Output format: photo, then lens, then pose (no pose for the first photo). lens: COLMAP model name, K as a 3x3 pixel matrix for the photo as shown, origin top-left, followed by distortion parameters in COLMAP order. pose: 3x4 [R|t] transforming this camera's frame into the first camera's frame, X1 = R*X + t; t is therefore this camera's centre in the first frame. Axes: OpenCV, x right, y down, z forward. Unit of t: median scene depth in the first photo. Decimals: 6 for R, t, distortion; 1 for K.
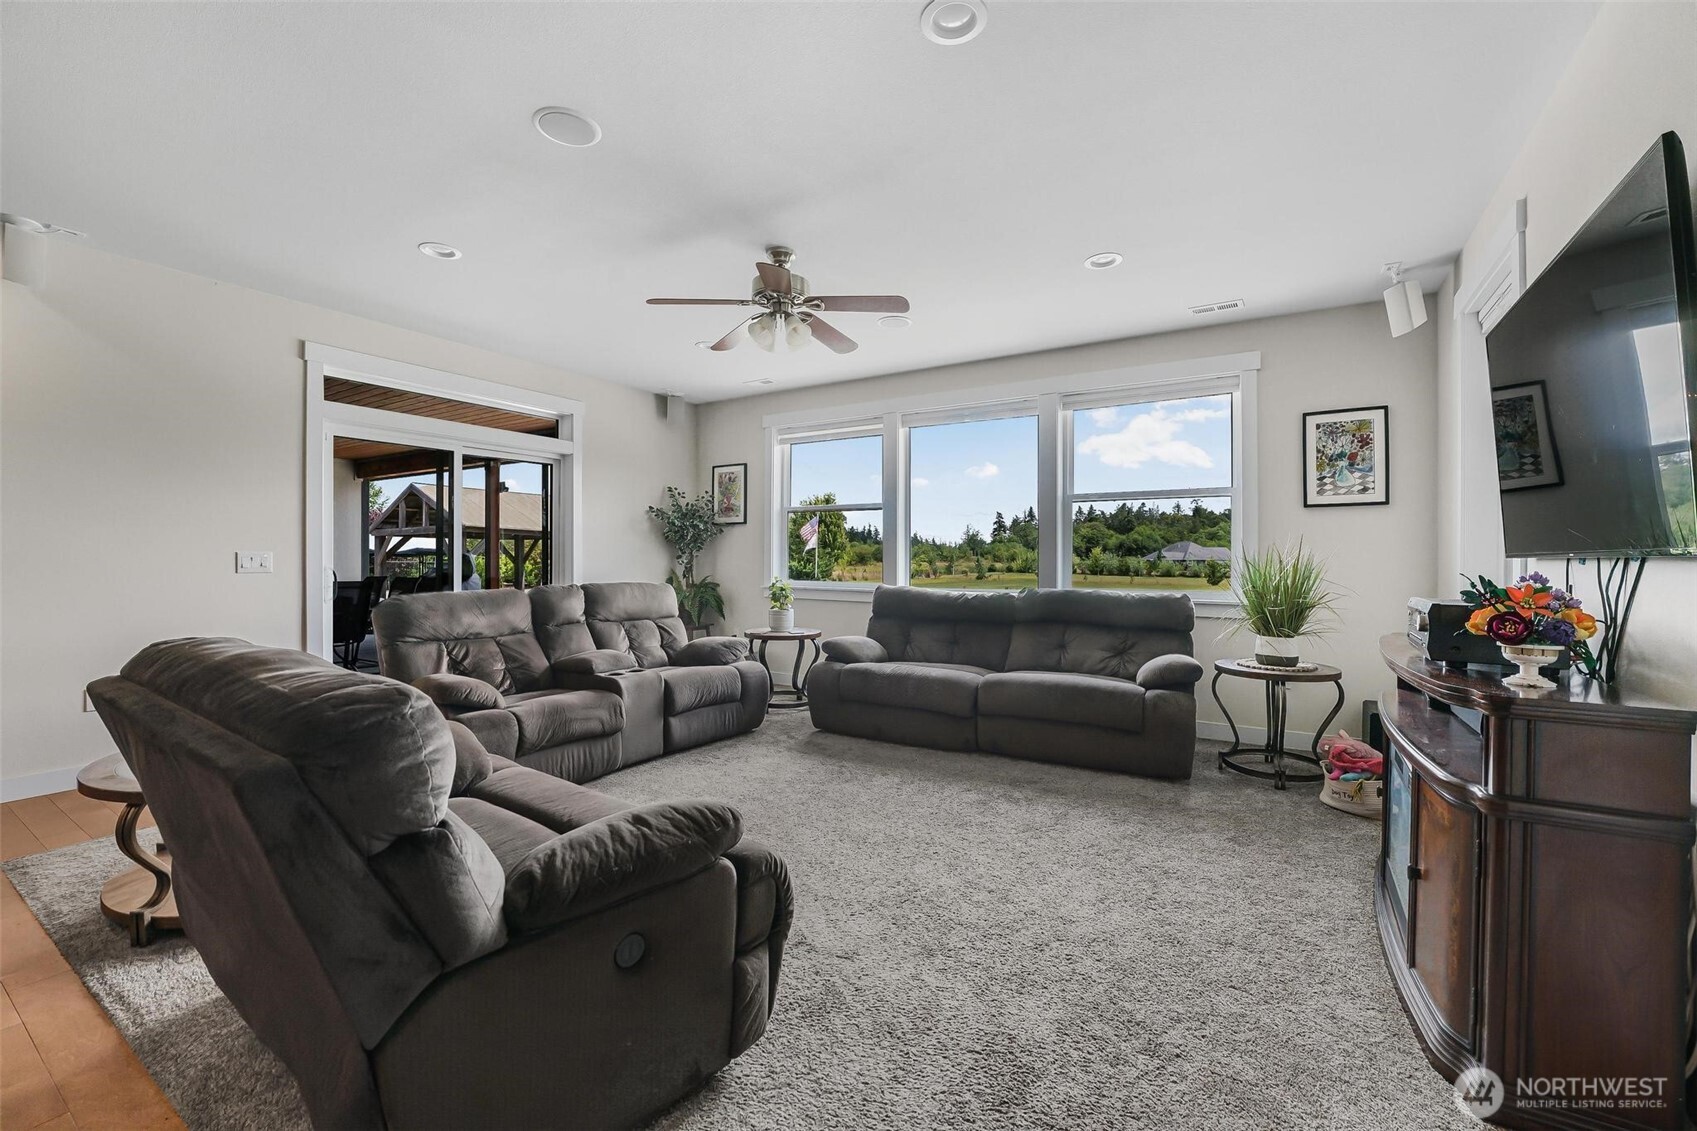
lens RADIAL K [[674.6, 0, 880.8], [0, 674.6, 553.6], [0, 0, 1]] dist [-0.013162, -0.000221]
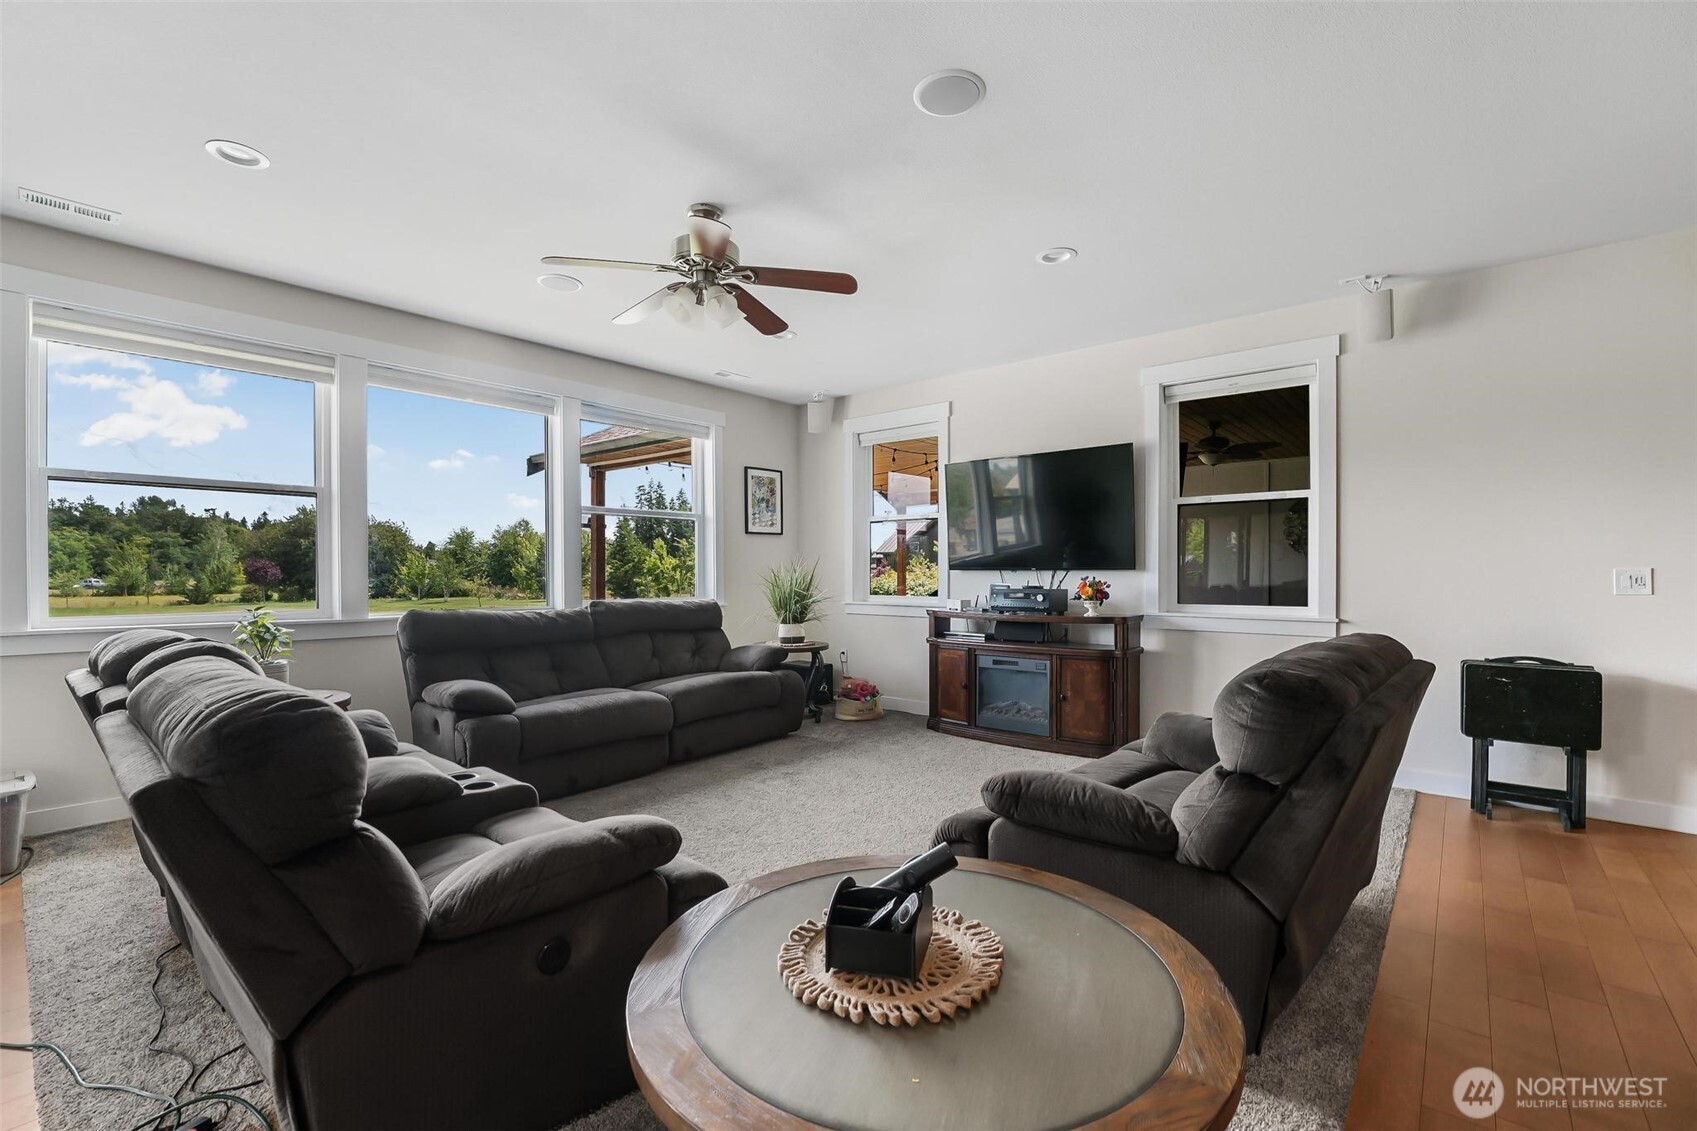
lens RADIAL K [[729.9, 0, 851.8], [0, 729.9, 570.6], [0, 0, 1]] dist [0.017295, 0.000225]
pose [[0.161741, -0.008131, 0.986800, -0.867919], [-0.001643, 0.999962, 0.008509, -0.005437], [-0.986832, -0.002997, 0.161722, 0.557589]]
